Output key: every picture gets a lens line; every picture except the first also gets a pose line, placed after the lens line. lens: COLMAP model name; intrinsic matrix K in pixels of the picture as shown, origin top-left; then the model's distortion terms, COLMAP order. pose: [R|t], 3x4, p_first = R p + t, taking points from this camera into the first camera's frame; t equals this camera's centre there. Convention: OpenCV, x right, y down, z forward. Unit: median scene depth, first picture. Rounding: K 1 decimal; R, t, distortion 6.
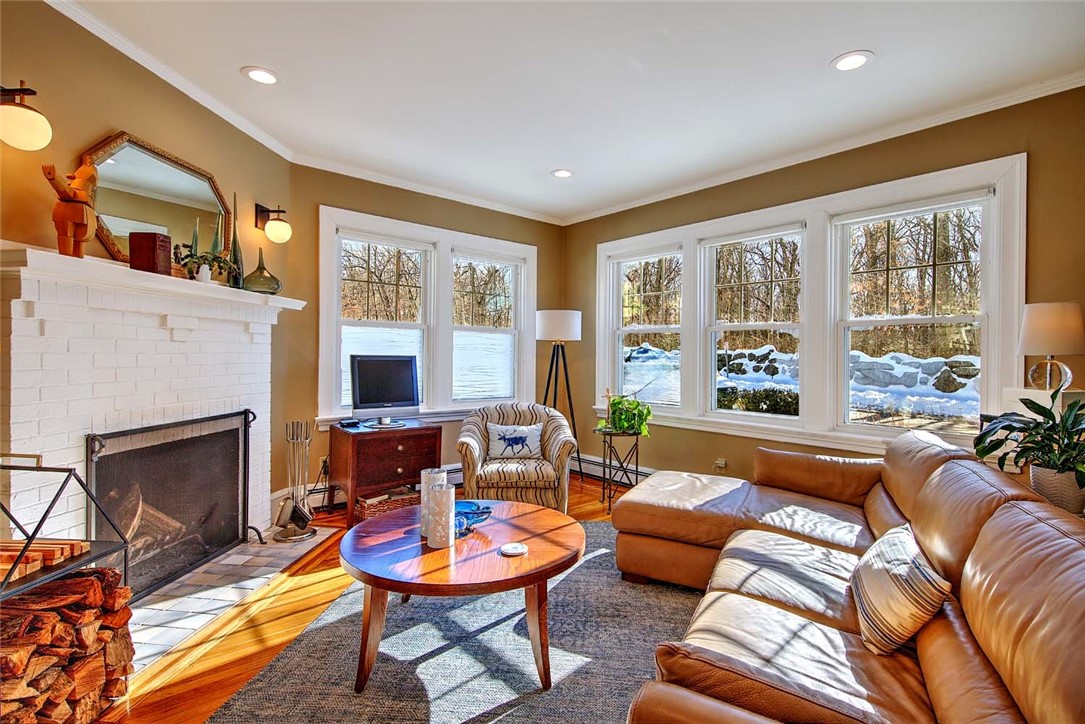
lens RADIAL K [[529.6, 0, 542.5], [0, 529.6, 362.0], [0, 0, 1]] dist [0.001044, -0.000534]
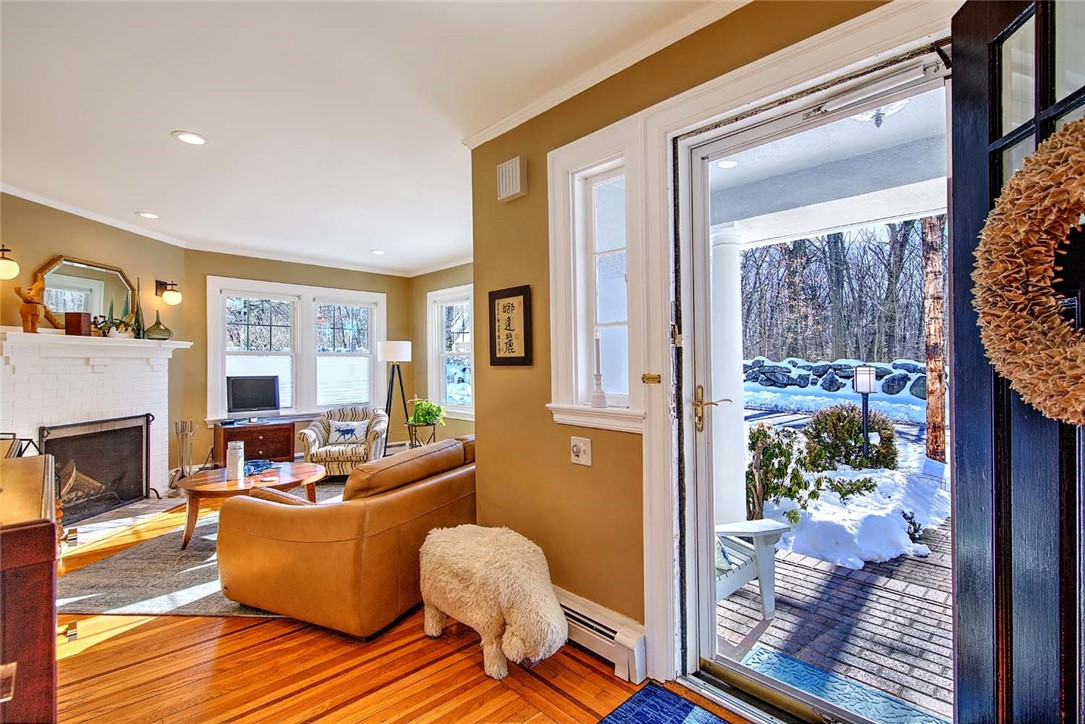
lens RADIAL K [[508.2, 0, 542.5], [0, 508.2, 362.0], [0, 0, 1]] dist [0.000881, -0.000937]
pose [[0.997740, -0.016541, 0.065120, 0.450312], [0.017473, 0.999753, -0.013768, -0.019623], [-0.064876, 0.014874, 0.997782, -0.511933]]
